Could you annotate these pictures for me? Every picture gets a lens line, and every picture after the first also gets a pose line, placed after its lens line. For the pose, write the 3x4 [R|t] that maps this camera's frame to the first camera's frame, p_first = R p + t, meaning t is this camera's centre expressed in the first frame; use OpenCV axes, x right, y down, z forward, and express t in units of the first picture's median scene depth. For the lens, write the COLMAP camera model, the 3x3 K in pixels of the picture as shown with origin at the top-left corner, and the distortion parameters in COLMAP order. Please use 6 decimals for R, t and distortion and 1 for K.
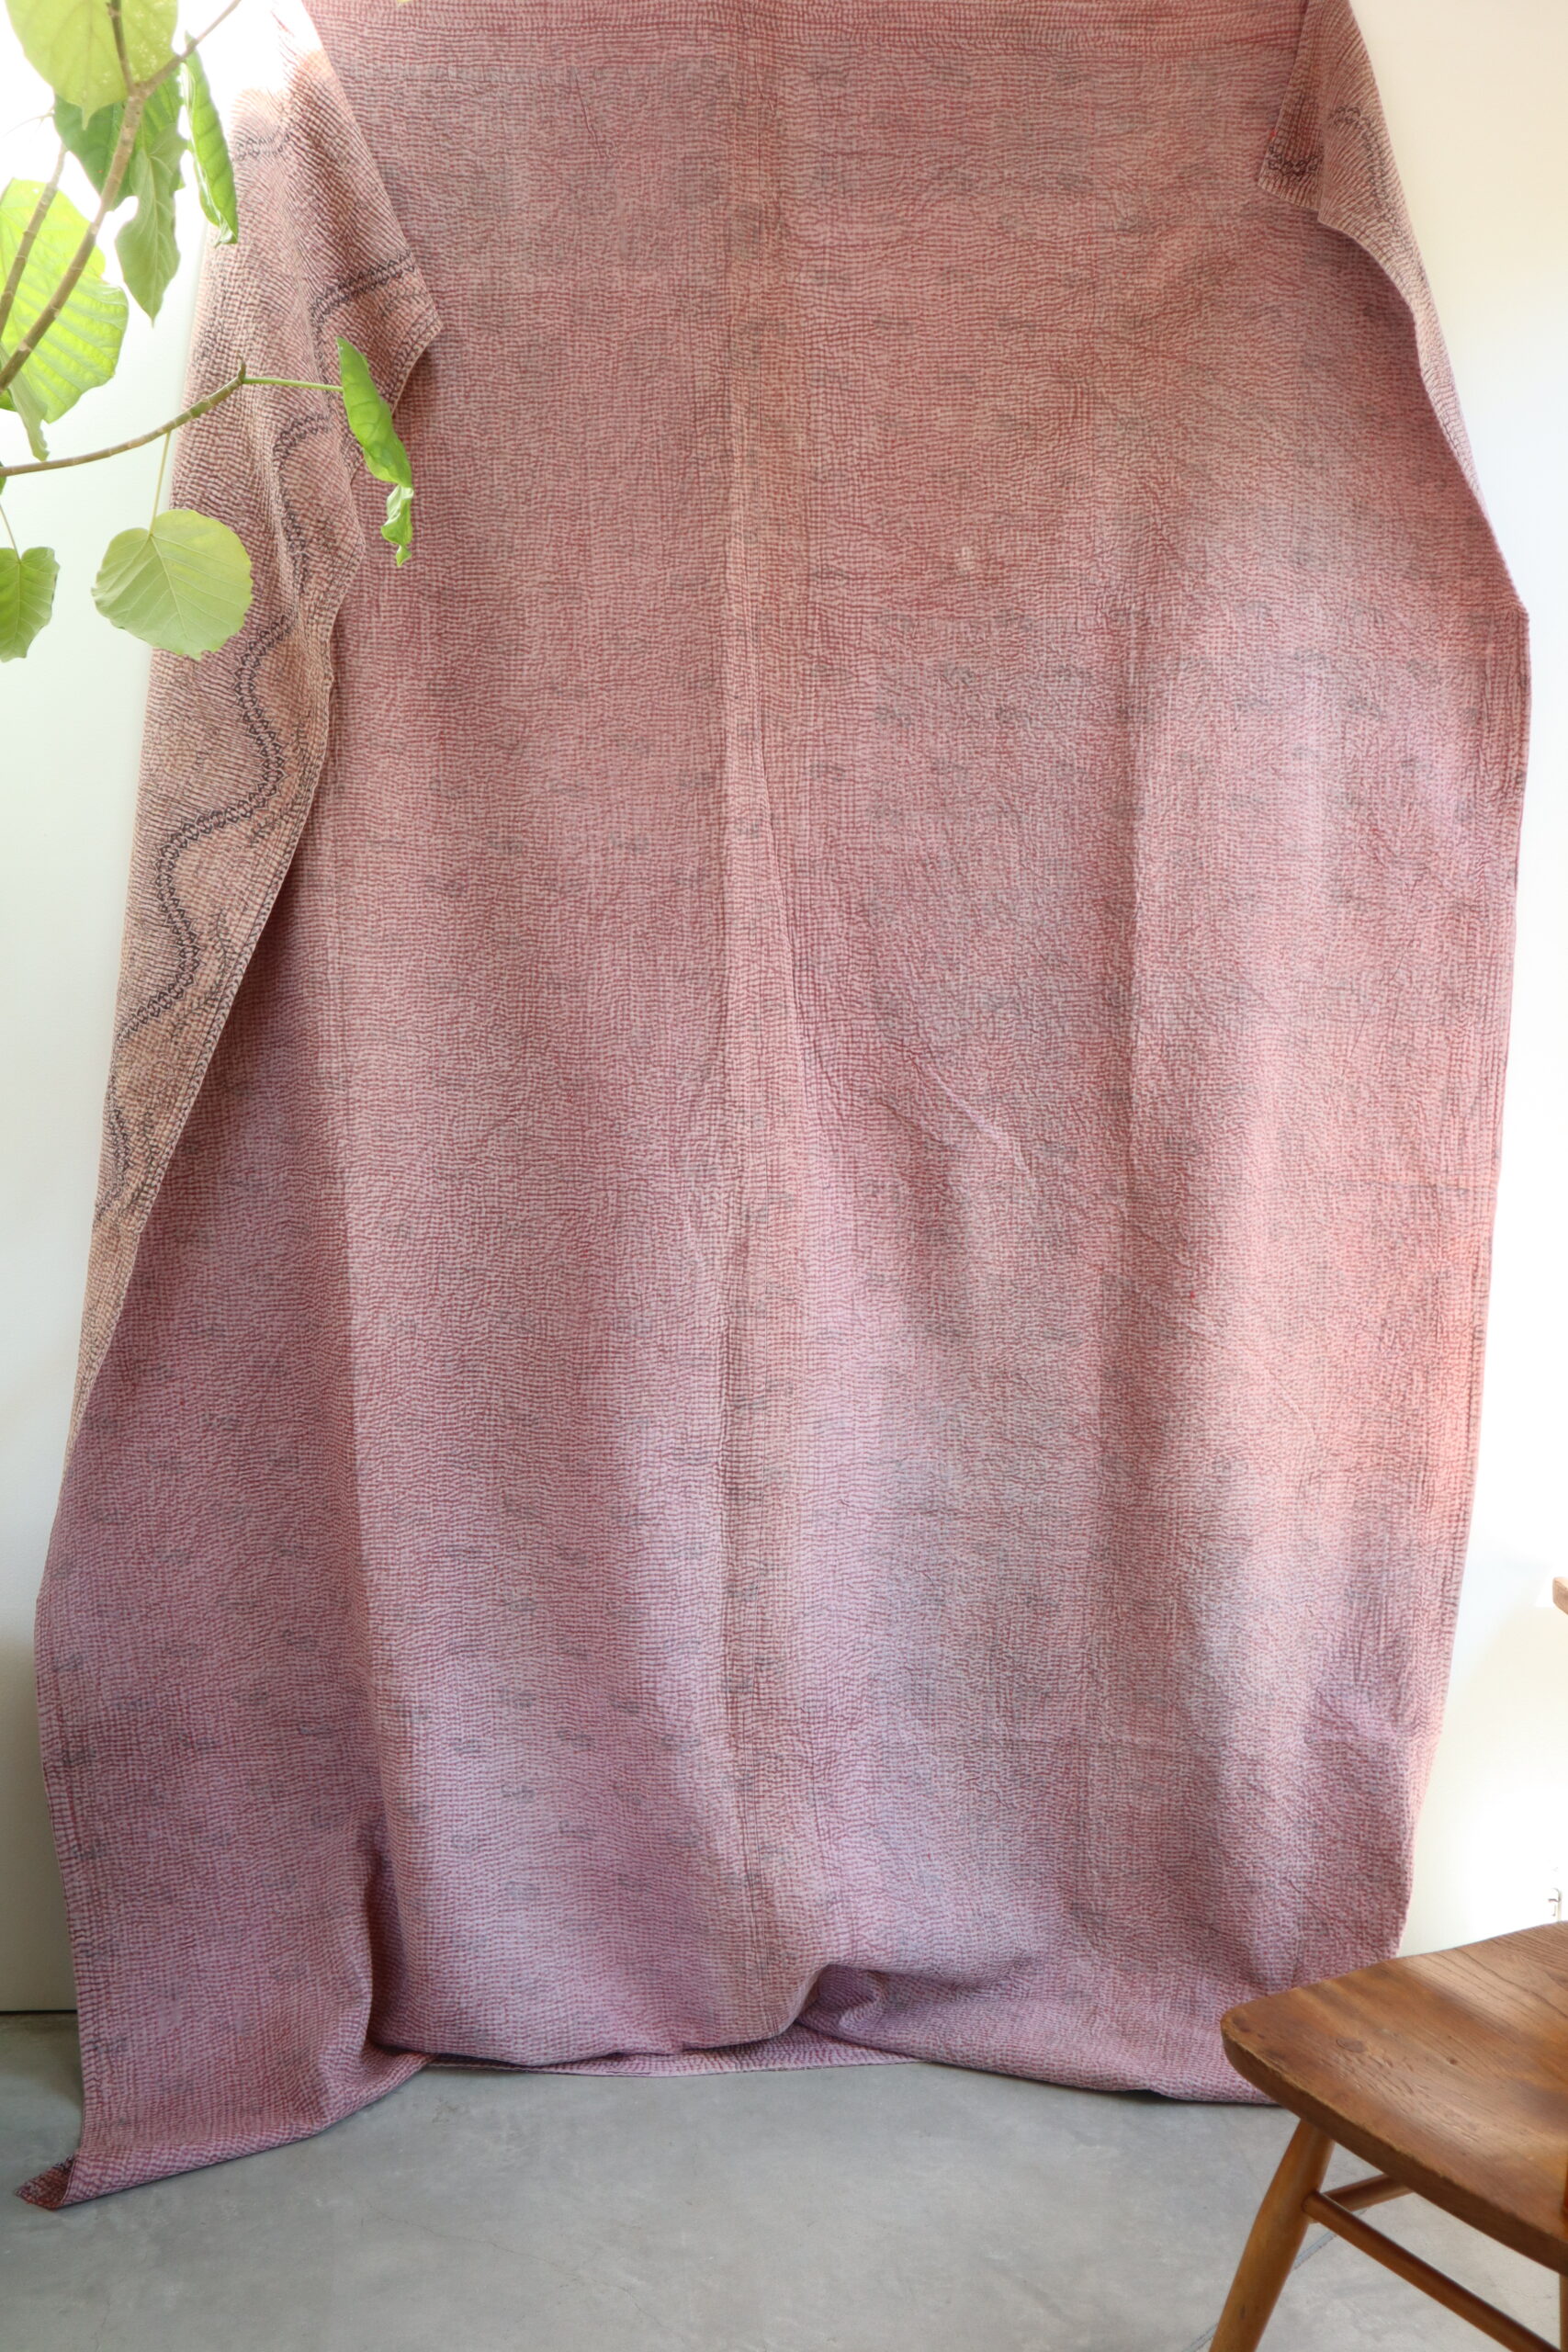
lens RADIAL K [[2629.1, 0, 783.9], [0, 2629.1, 1175.8], [0, 0, 1]] dist [0.013930, 0.000000]
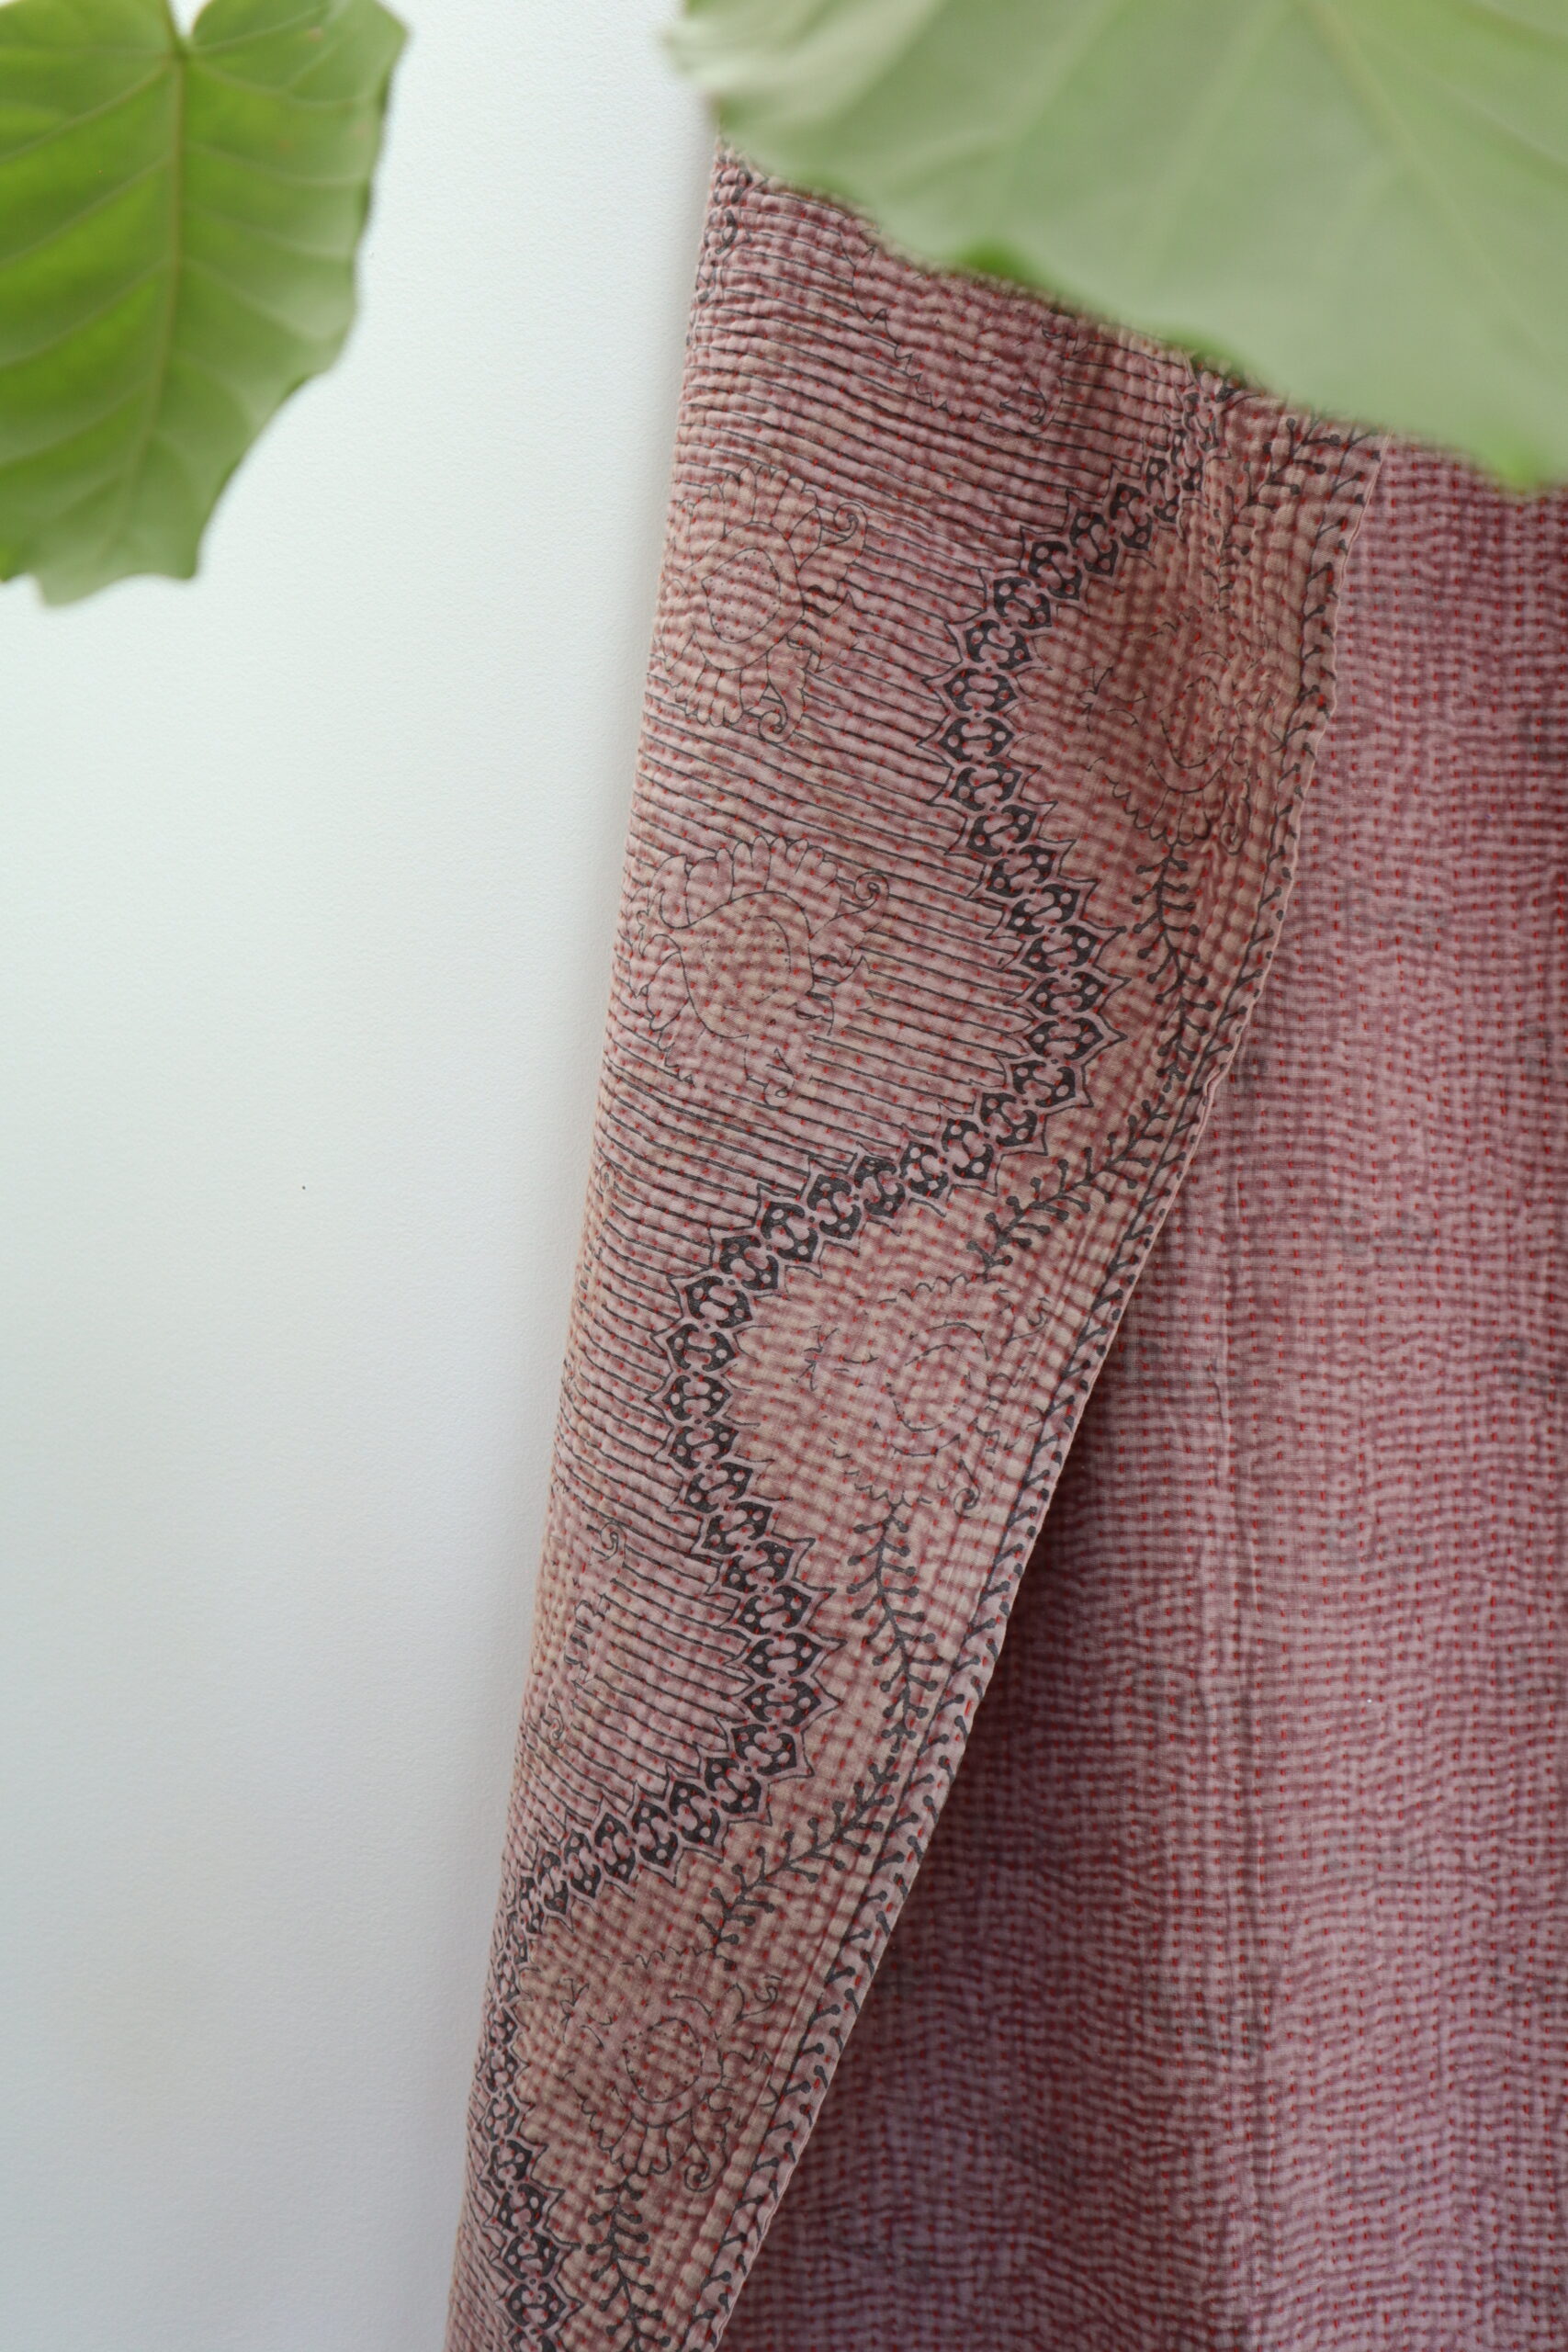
lens RADIAL K [[2629.1, 0, 782.0], [0, 2629.1, 1178.2], [0, 0, 1]] dist [0.013930, 0.000000]
pose [[0.995683, 0.013017, -0.091897, -0.199242], [-0.013881, 0.999865, -0.008772, -0.133895], [0.091770, 0.010010, 0.995730, 0.709372]]
